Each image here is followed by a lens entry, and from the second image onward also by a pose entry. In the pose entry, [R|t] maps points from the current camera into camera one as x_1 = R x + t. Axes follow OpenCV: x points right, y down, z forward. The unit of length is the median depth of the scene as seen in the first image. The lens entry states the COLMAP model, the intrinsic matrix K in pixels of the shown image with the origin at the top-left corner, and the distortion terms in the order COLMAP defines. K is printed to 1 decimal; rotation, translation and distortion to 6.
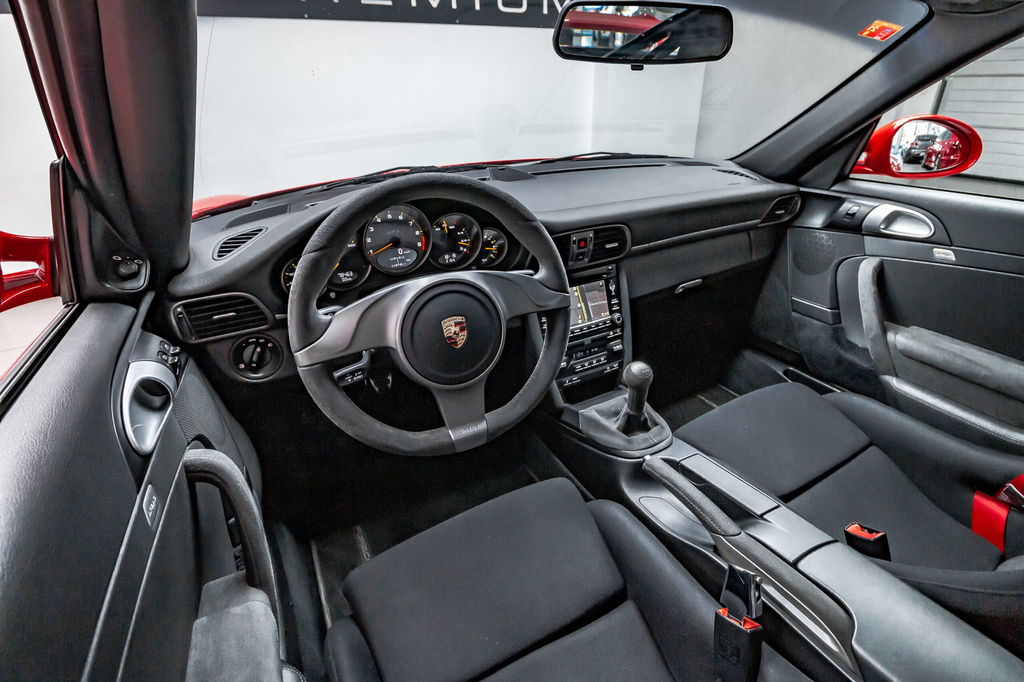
lens RADIAL K [[491.4, 0, 512.0], [0, 491.4, 341.0], [0, 0, 1]] dist [-0.076573, -0.000023]
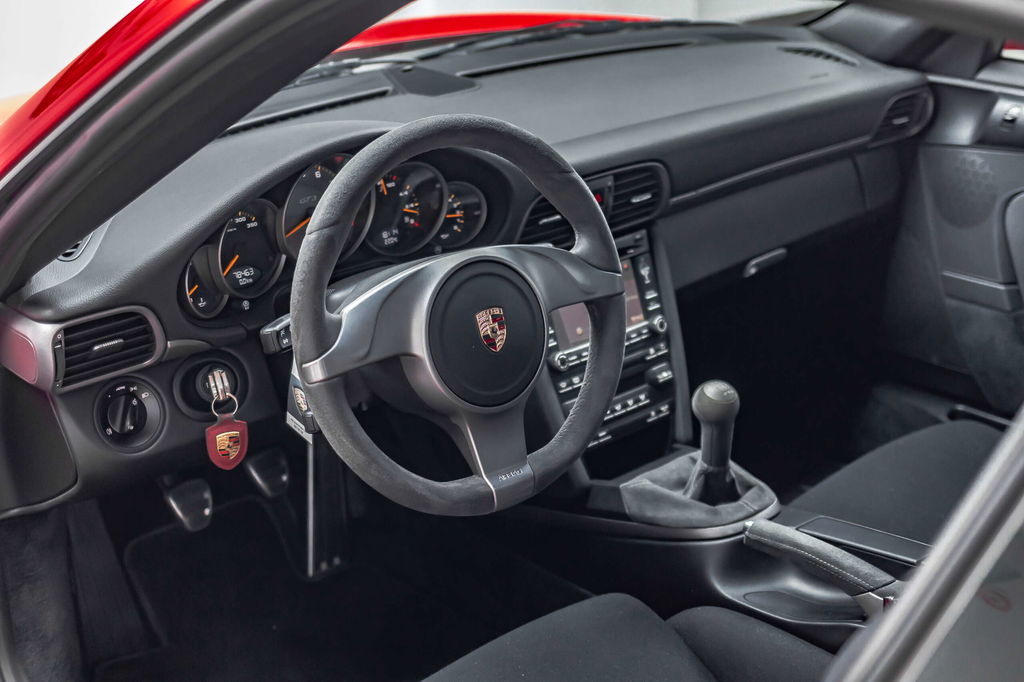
lens RADIAL K [[1631.1, 0, 512.0], [0, 1631.1, 341.0], [0, 0, 1]] dist [-0.614878, 1.289216]
pose [[0.972091, -0.082837, 0.219491, -0.366416], [0.106628, 0.989374, -0.098844, 0.141627], [-0.208971, 0.119490, 0.970594, -0.787012]]
